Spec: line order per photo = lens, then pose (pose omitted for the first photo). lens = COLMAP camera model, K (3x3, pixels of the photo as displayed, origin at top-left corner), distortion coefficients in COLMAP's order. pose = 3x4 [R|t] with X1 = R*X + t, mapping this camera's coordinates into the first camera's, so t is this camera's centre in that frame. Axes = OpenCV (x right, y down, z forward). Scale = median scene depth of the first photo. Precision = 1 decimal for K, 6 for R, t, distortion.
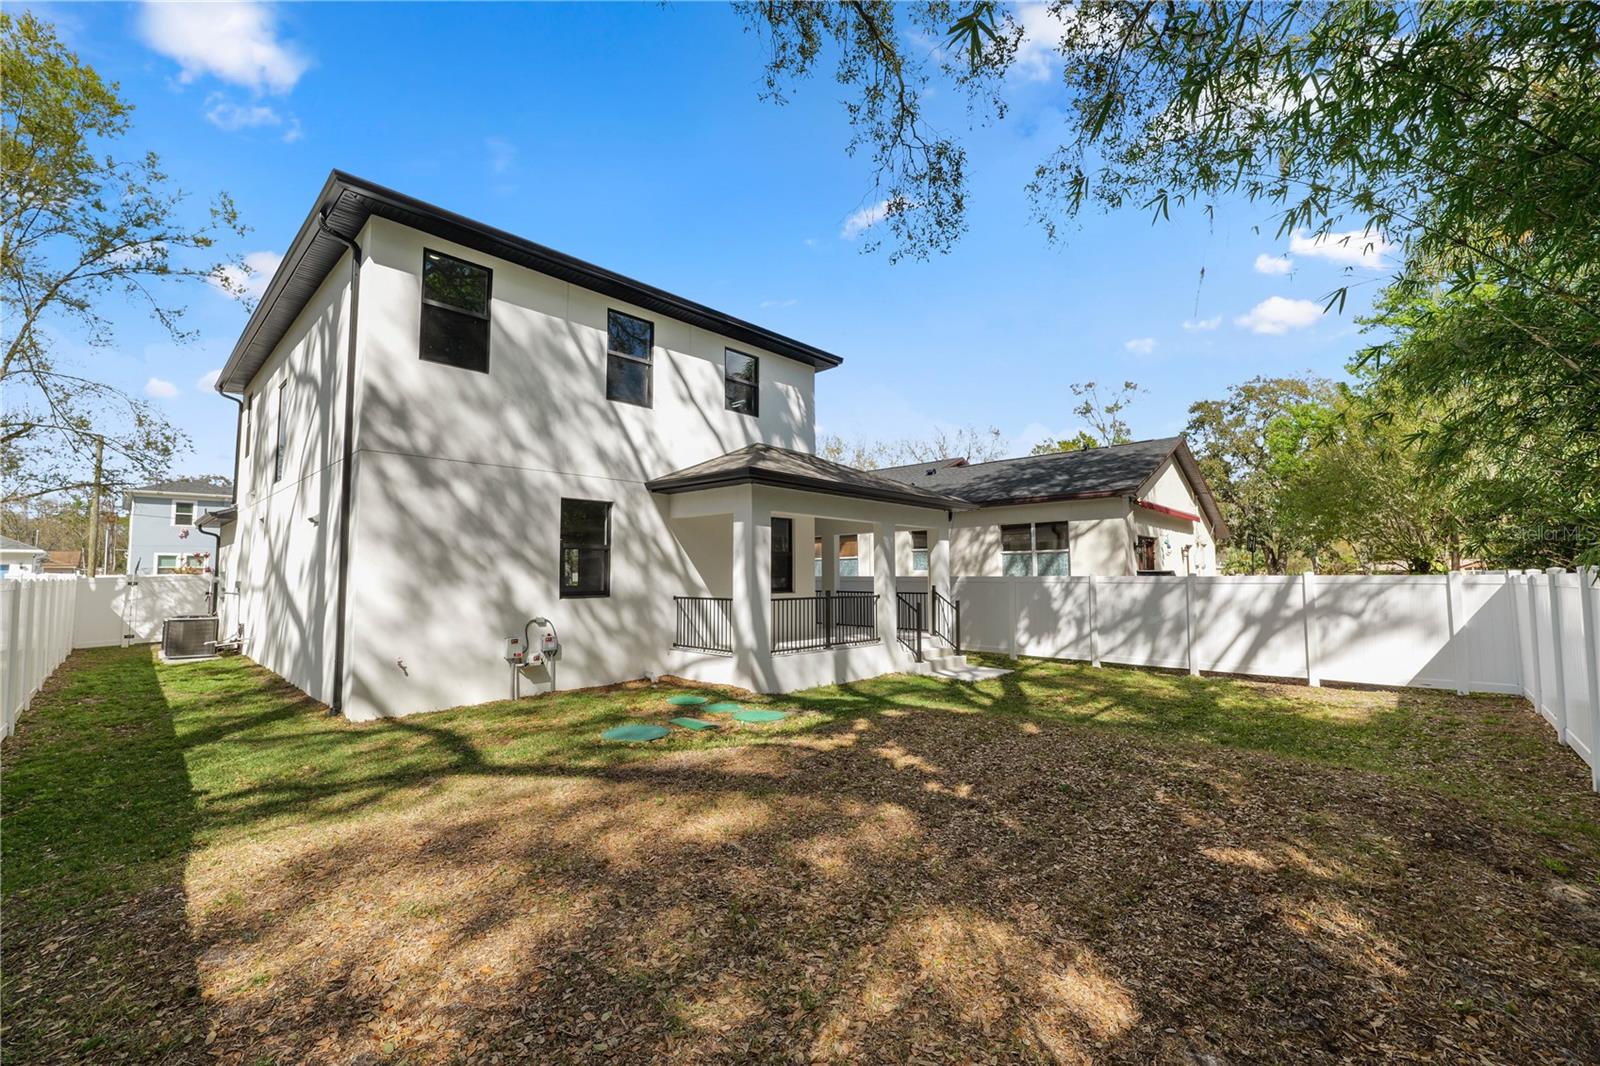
lens RADIAL K [[651.5, 0, 808.3], [0, 651.5, 527.7], [0, 0, 1]] dist [-0.013527, 0.001381]
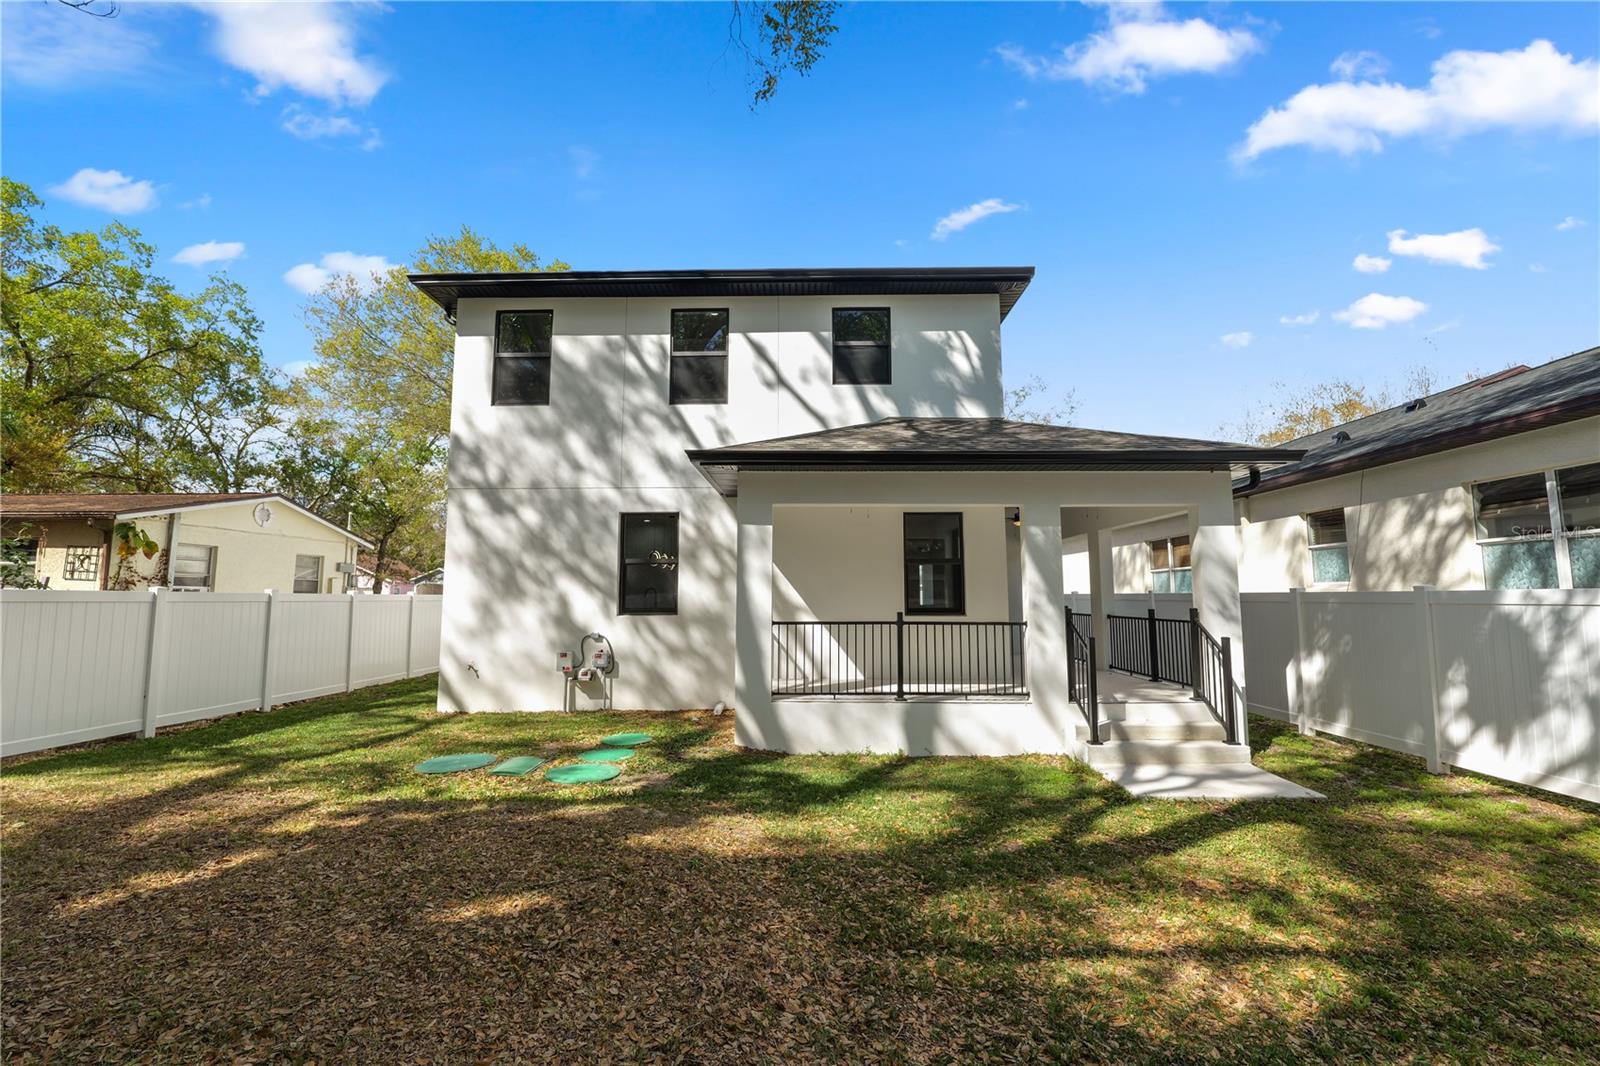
lens RADIAL K [[651.5, 0, 800.2], [0, 651.5, 528.0], [0, 0, 1]] dist [-0.013527, 0.001381]
pose [[0.671270, -0.078333, -0.737062, 0.497584], [0.053422, 0.996927, -0.057297, 0.046042], [0.739285, -0.000914, 0.673392, 0.500897]]
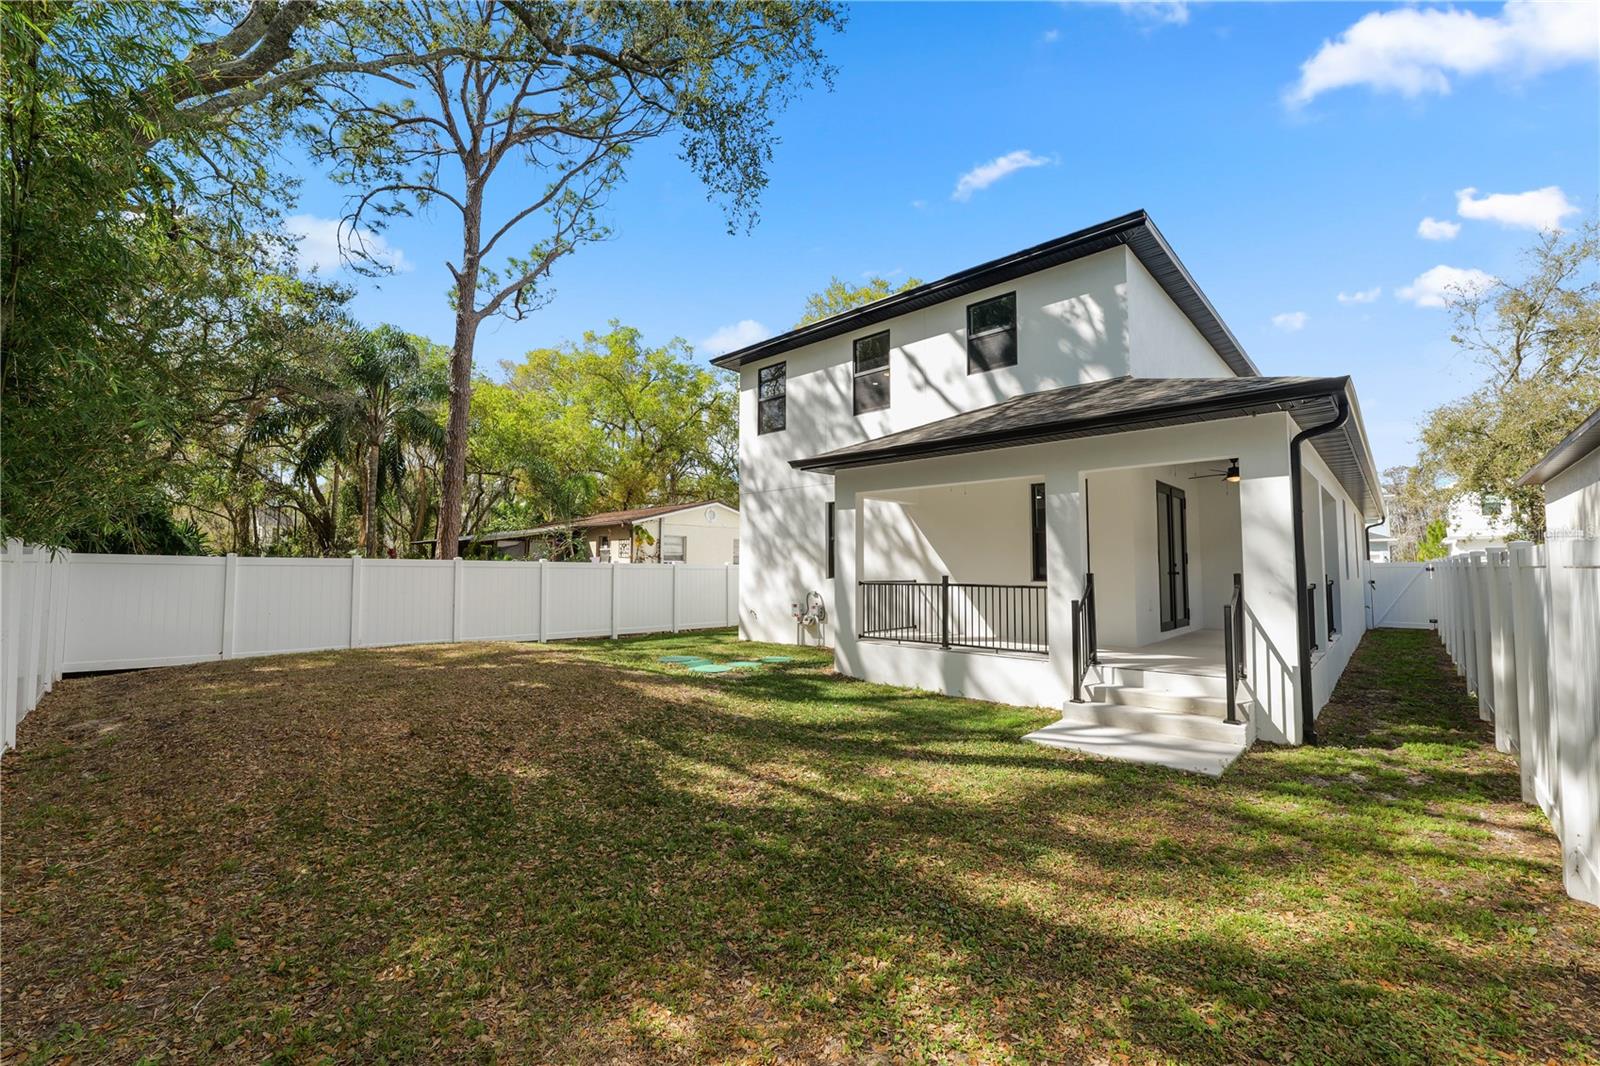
lens RADIAL K [[651.5, 0, 805.1], [0, 651.5, 543.6], [0, 0, 1]] dist [-0.013527, 0.001381]
pose [[0.002753, -0.036188, -0.999341, 0.896691], [0.076935, 0.996391, -0.035869, 0.075330], [0.997032, -0.076786, 0.005527, 0.882931]]
